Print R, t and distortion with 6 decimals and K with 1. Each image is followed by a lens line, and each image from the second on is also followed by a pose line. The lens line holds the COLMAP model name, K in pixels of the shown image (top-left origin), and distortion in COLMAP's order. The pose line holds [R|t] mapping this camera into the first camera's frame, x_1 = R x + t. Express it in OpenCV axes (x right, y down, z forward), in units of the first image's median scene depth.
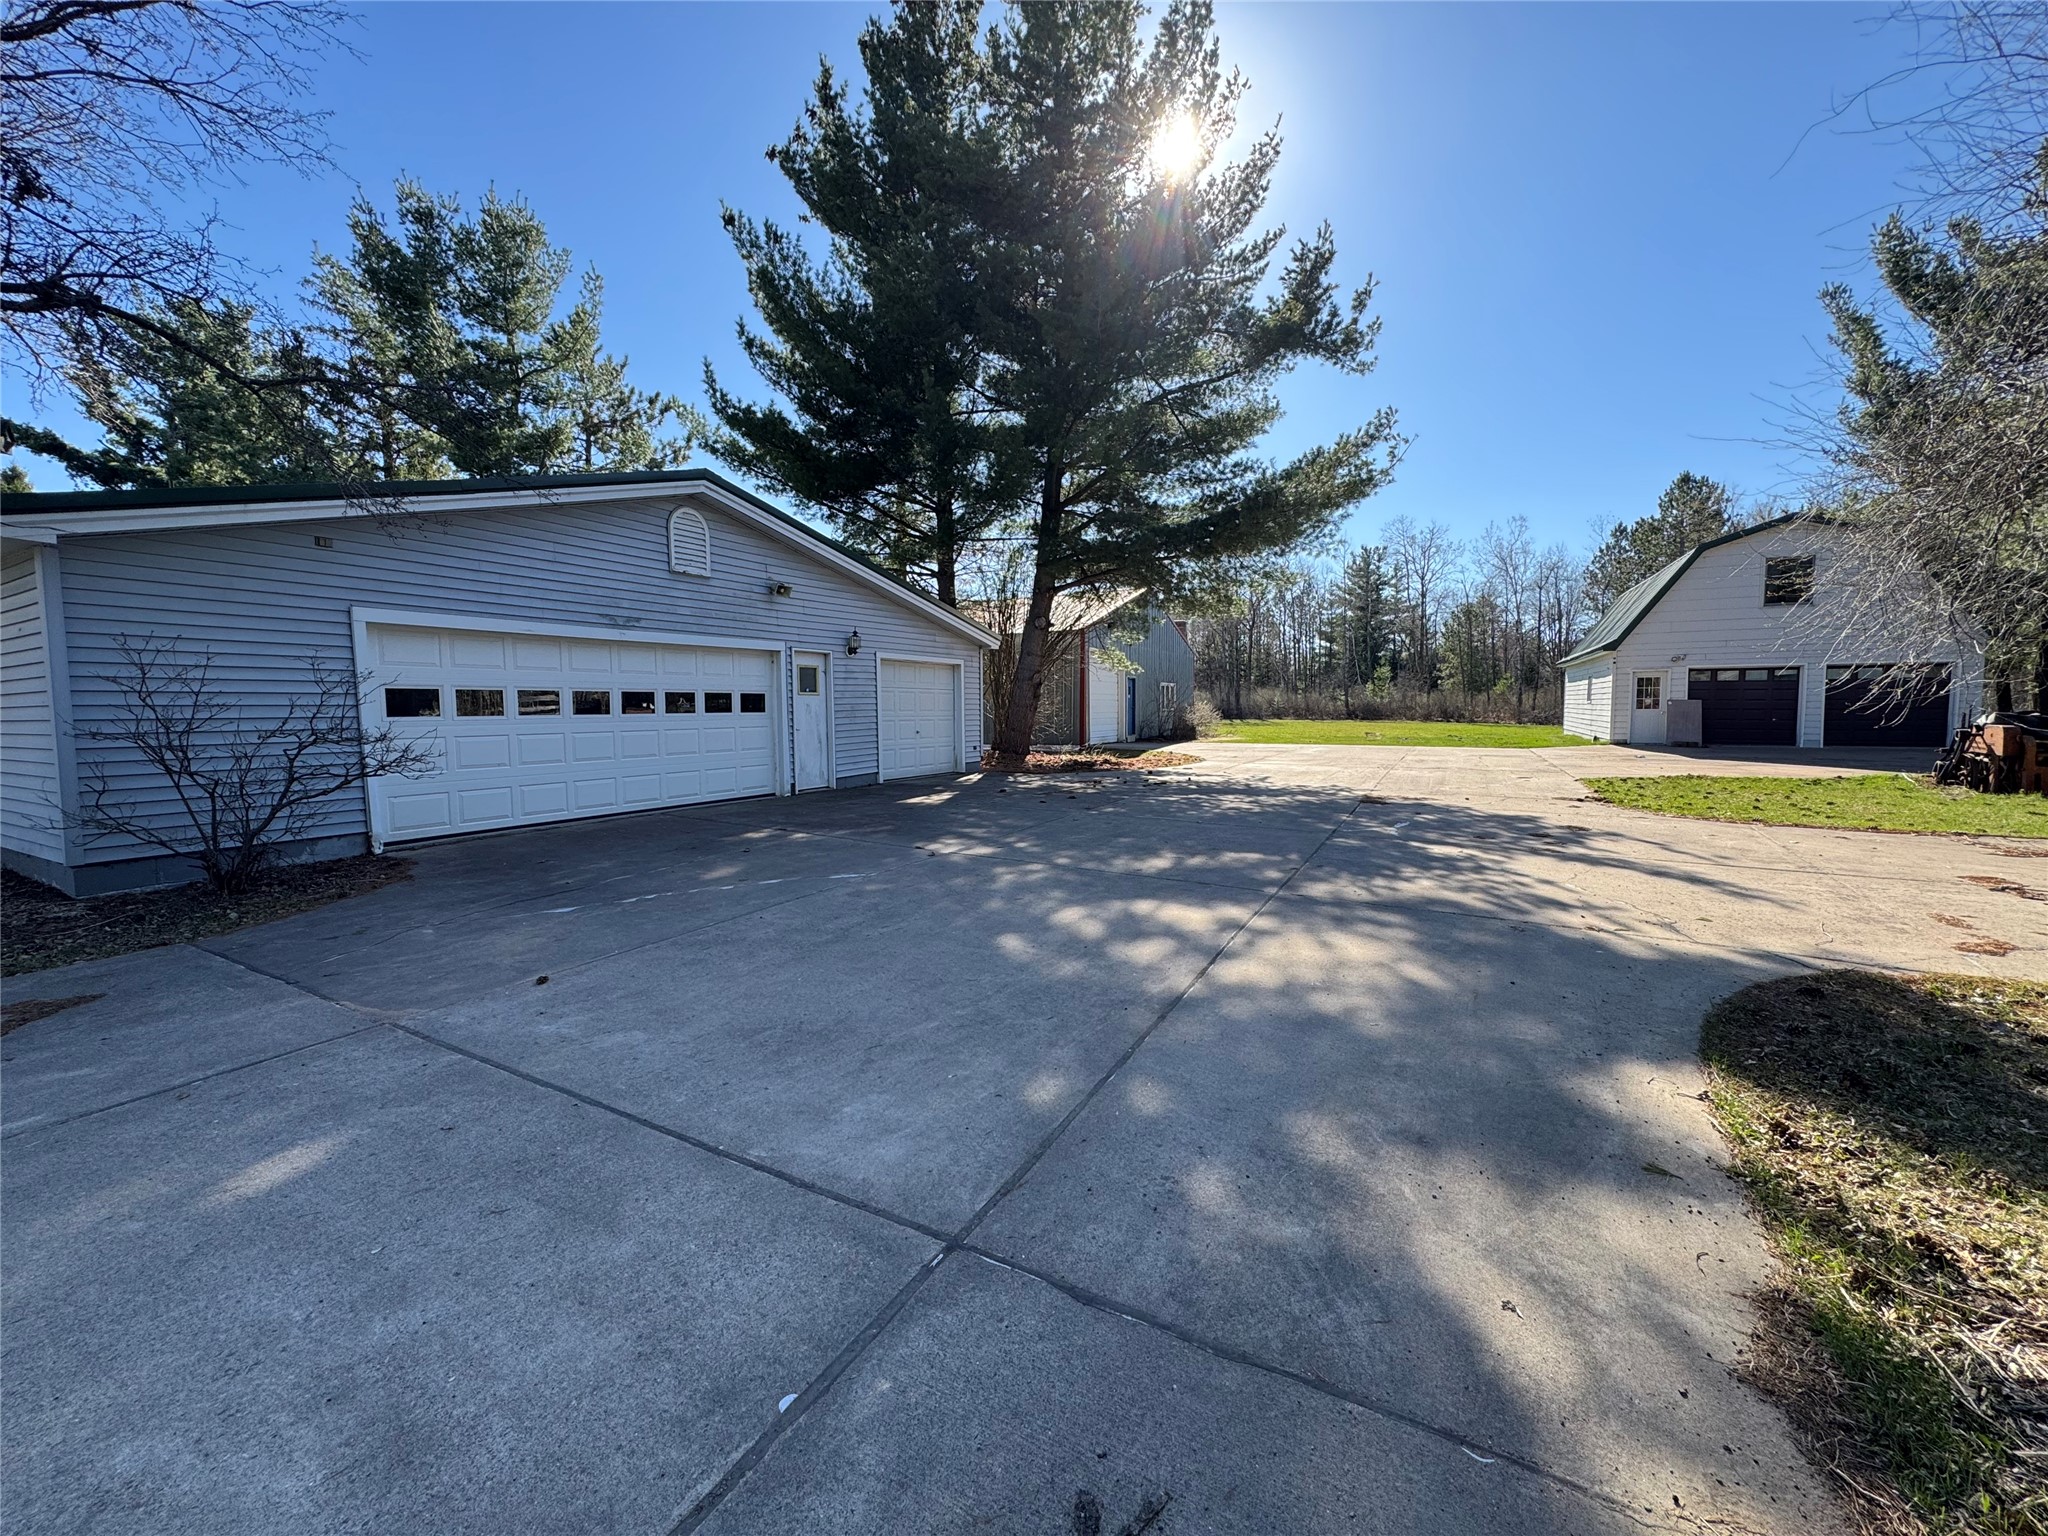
lens RADIAL K [[815.4, 0, 1024.0], [0, 815.4, 768.0], [0, 0, 1]] dist [0.000693, 0.000156]
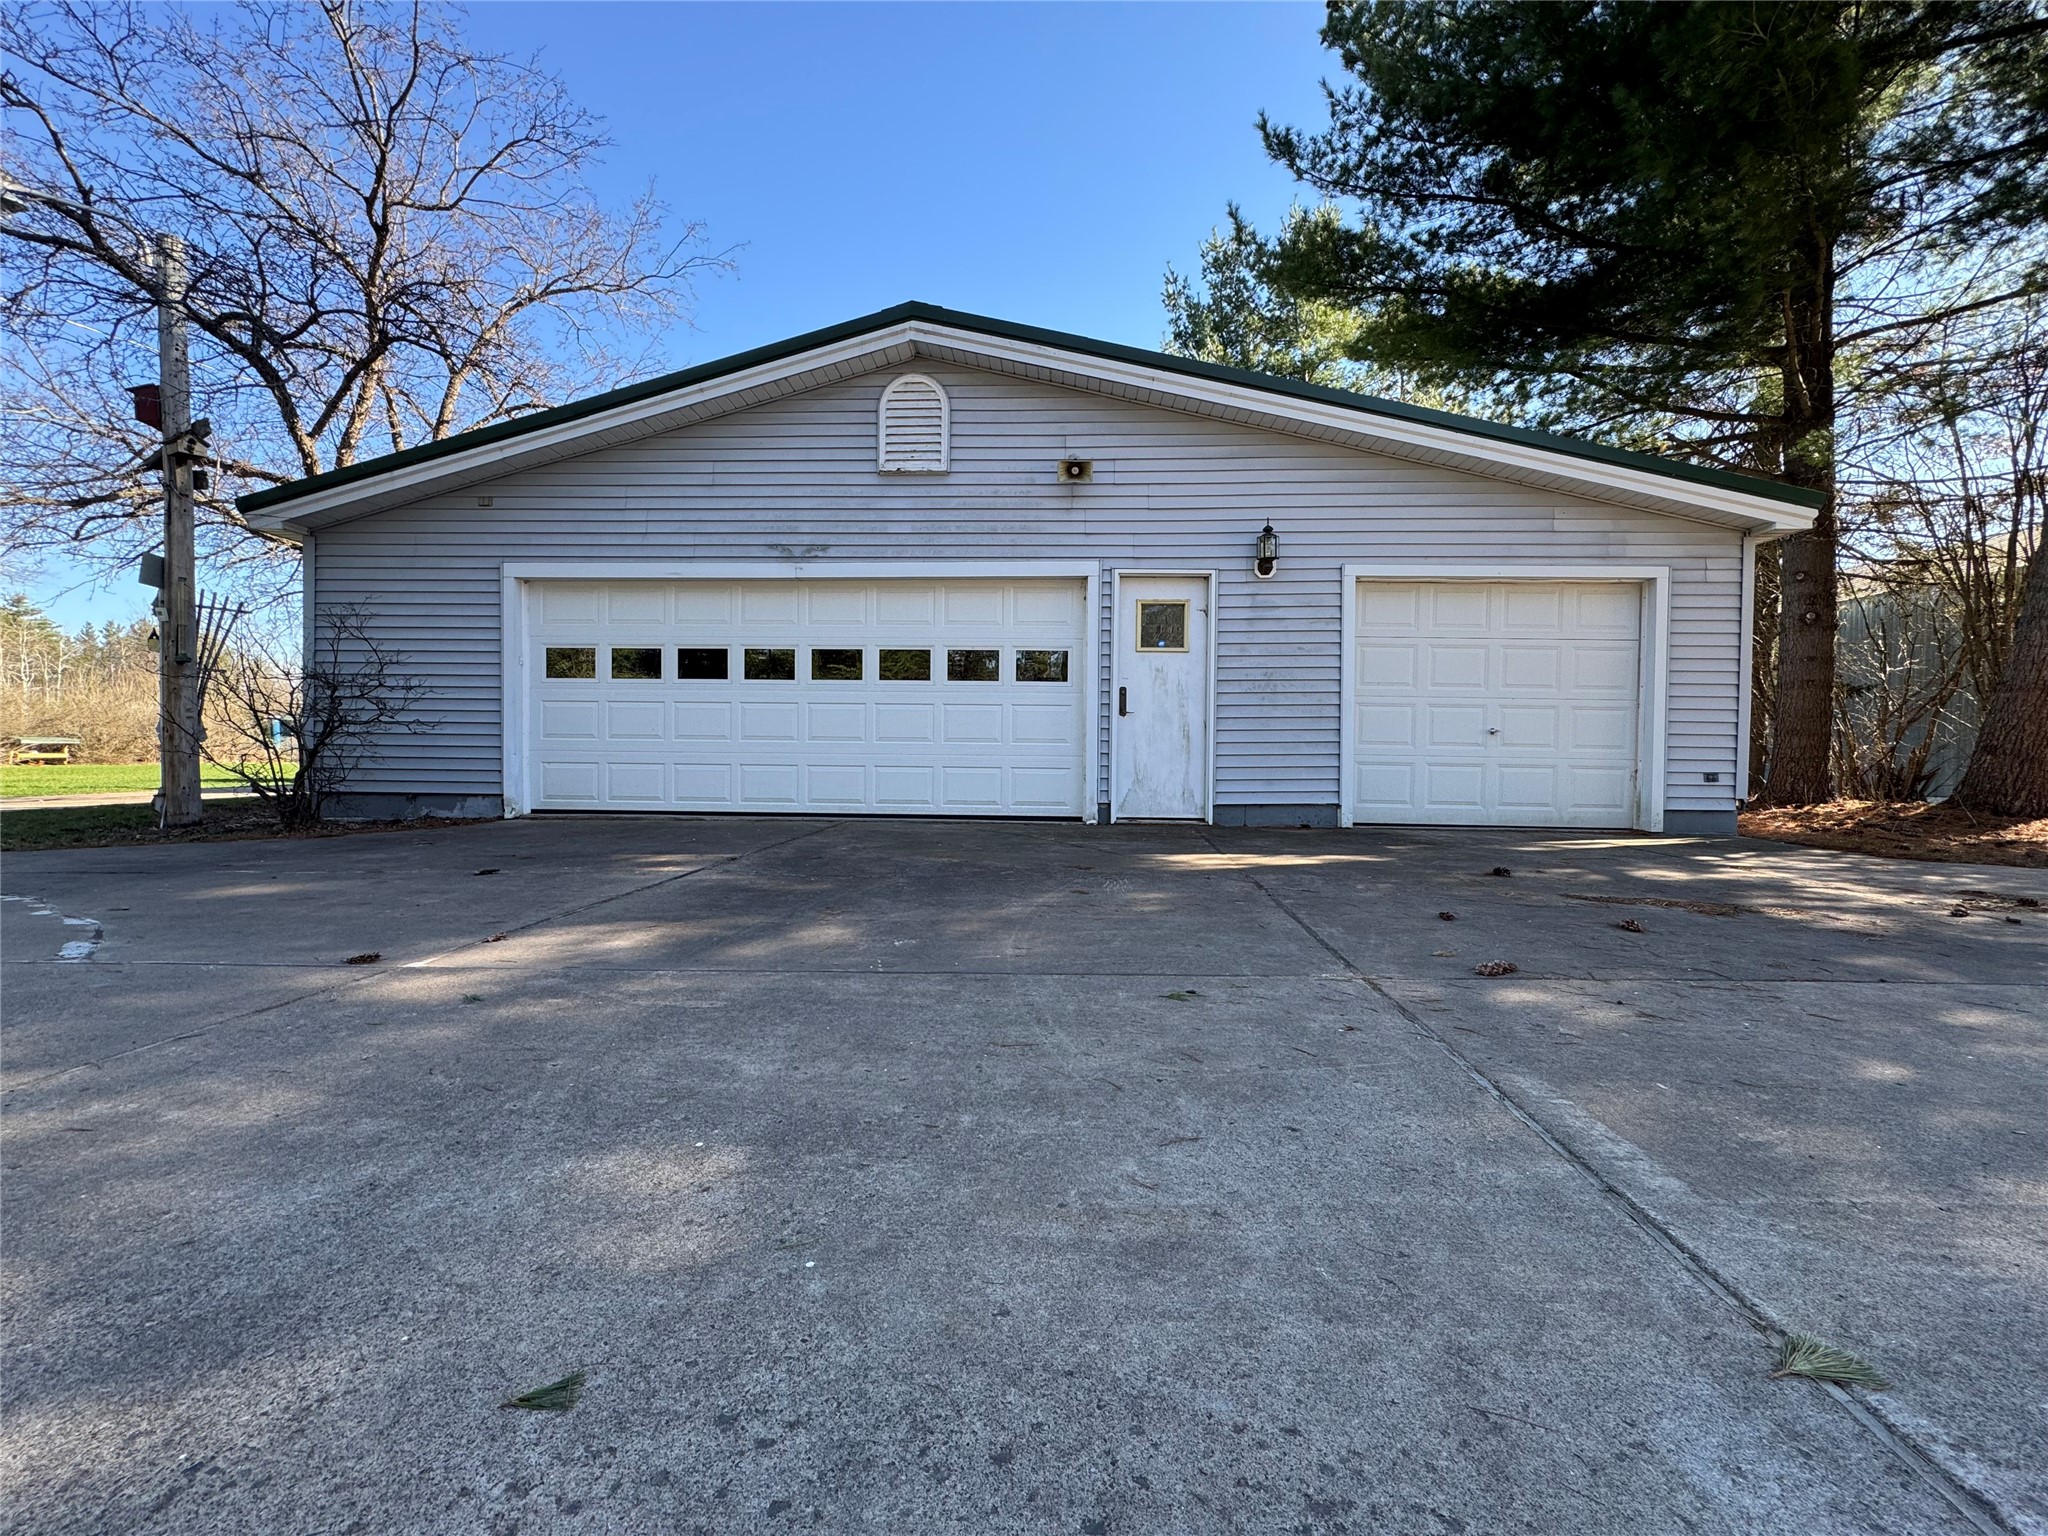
lens RADIAL K [[815.4, 0, 1024.0], [0, 815.4, 768.0], [0, 0, 1]] dist [0.000693, 0.000156]
pose [[0.449824, 0.020776, -0.892876, 0.231748], [-0.082296, 0.996440, -0.018275, 0.010016], [0.889318, 0.081701, 0.449932, 0.777561]]
